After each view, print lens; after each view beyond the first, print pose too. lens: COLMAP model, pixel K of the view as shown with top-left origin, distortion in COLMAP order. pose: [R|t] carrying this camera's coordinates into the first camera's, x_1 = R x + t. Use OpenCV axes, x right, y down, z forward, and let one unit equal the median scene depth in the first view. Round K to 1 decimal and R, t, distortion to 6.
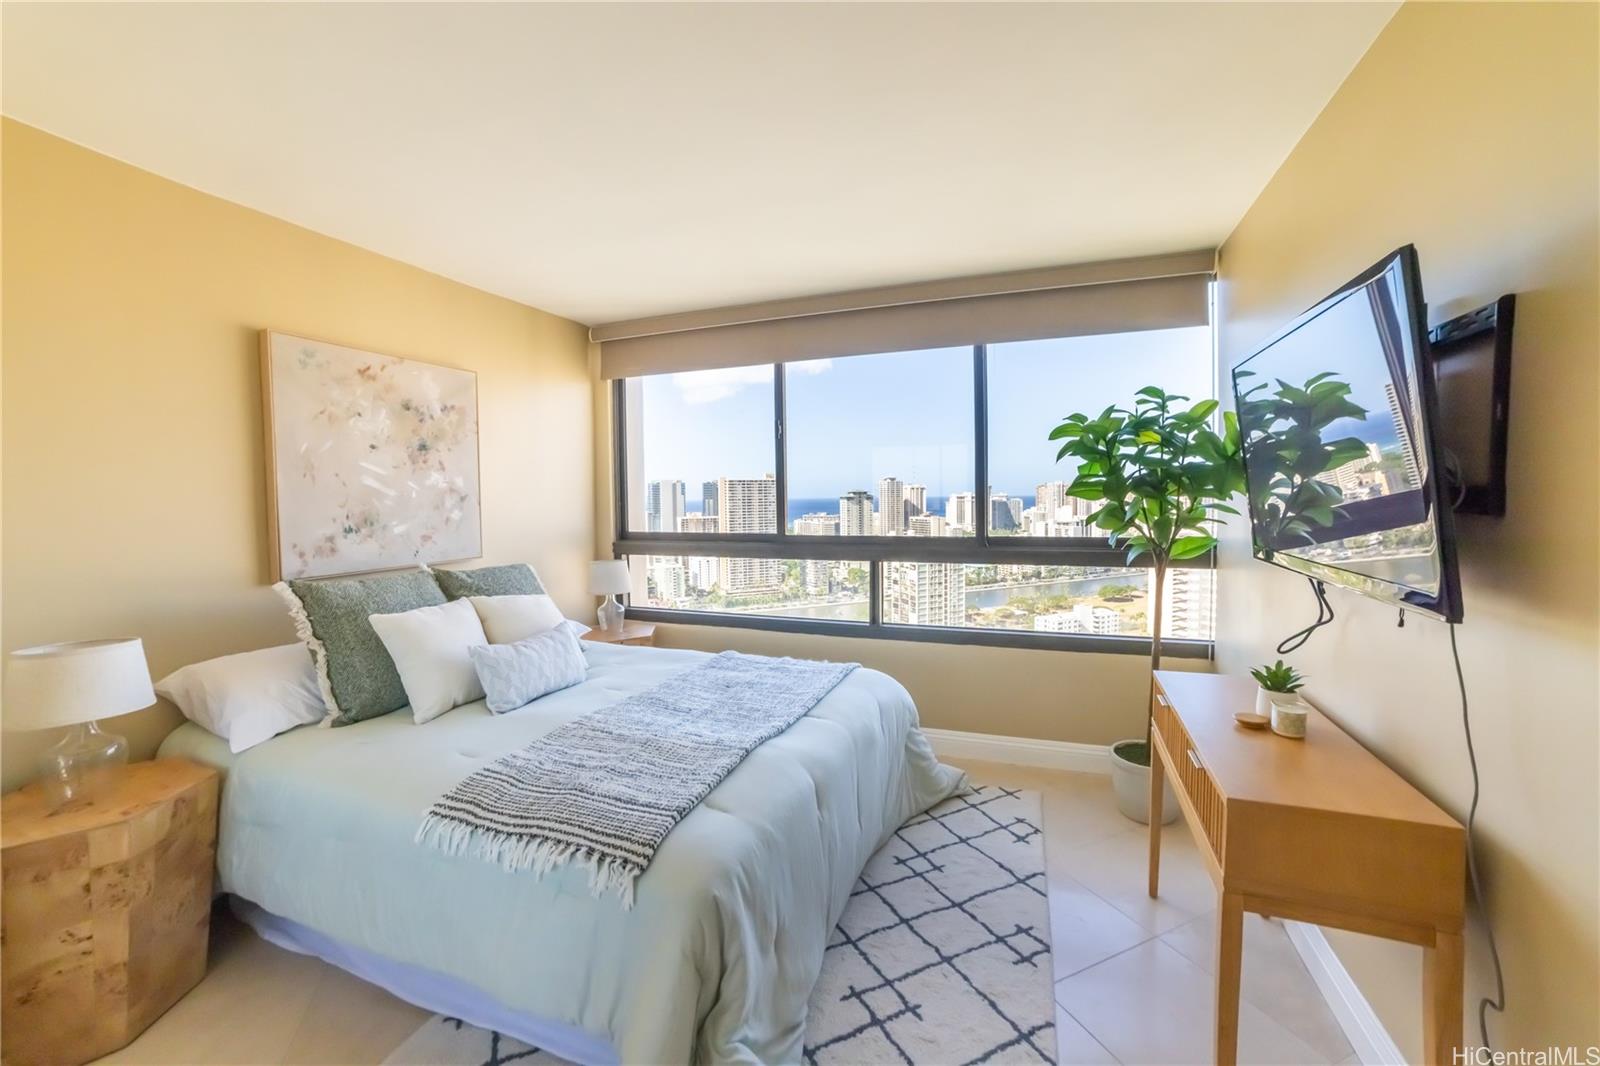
lens RADIAL K [[647.9, 0, 800.1], [0, 647.9, 530.0], [0, 0, 1]] dist [-0.036253, 0.002674]
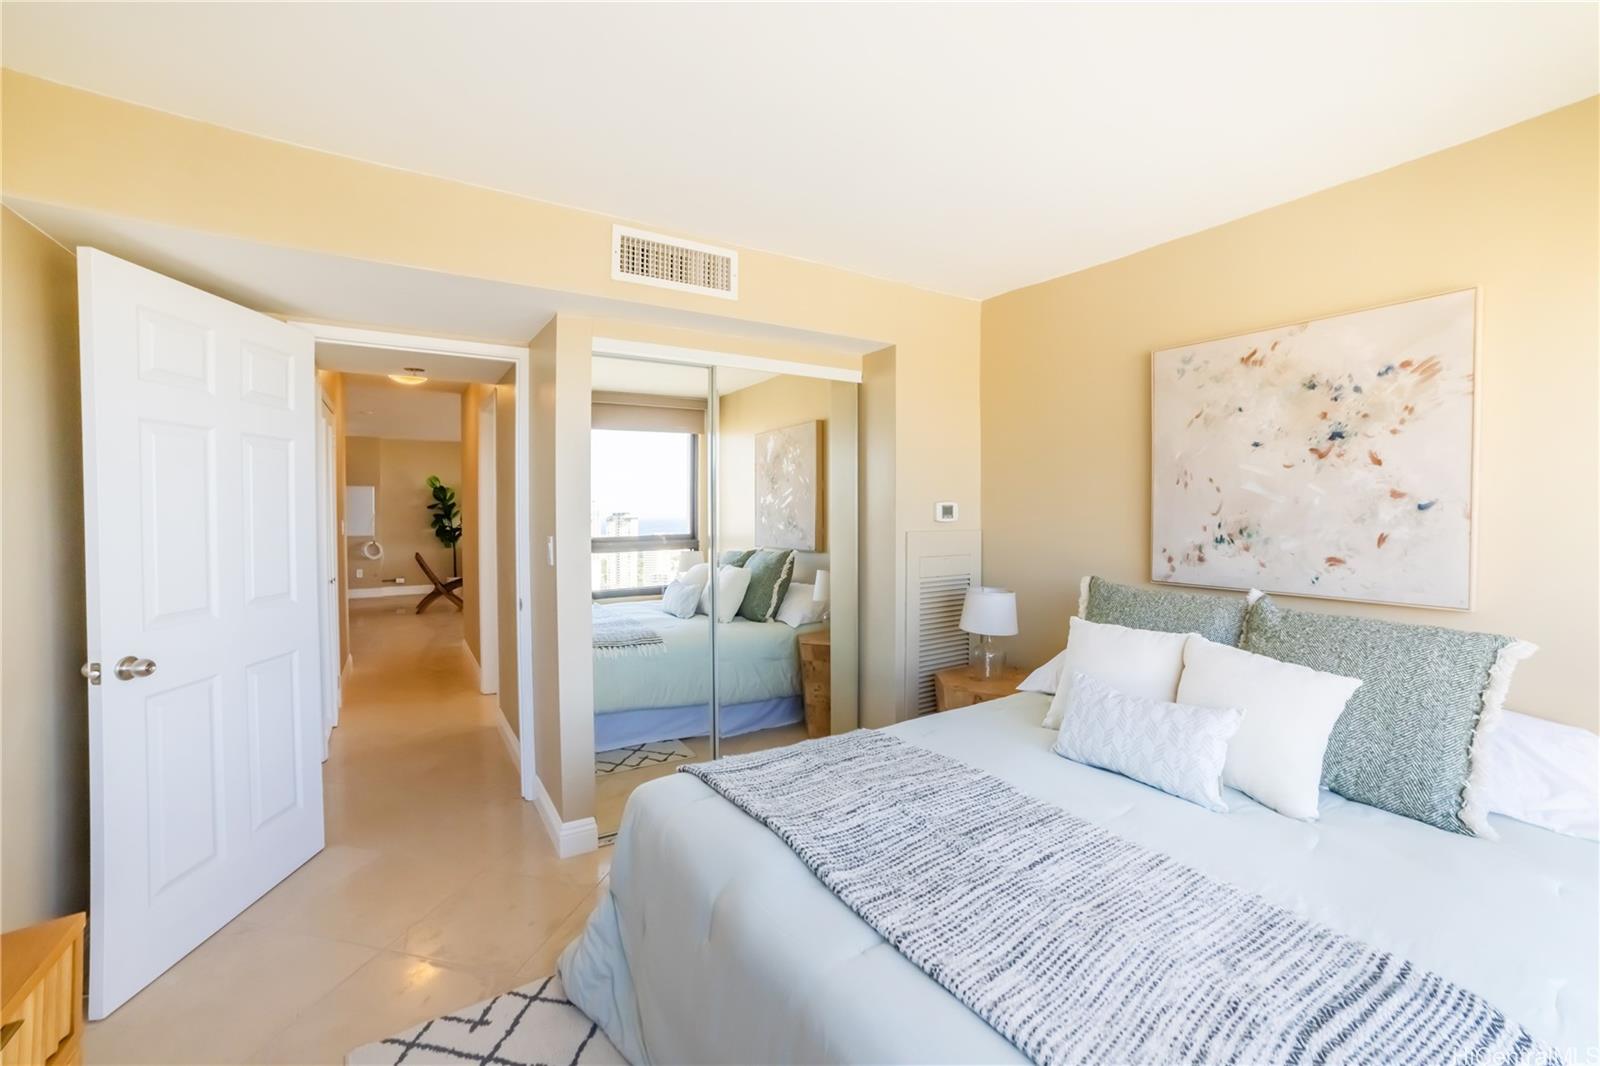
lens RADIAL K [[647.9, 0, 799.0], [0, 647.9, 528.4], [0, 0, 1]] dist [-0.036253, 0.002674]
pose [[-0.583260, 0.046852, -0.810933, 0.375600], [-0.027223, 0.996647, 0.077162, -0.068993], [0.811830, 0.067082, -0.580028, 1.014891]]
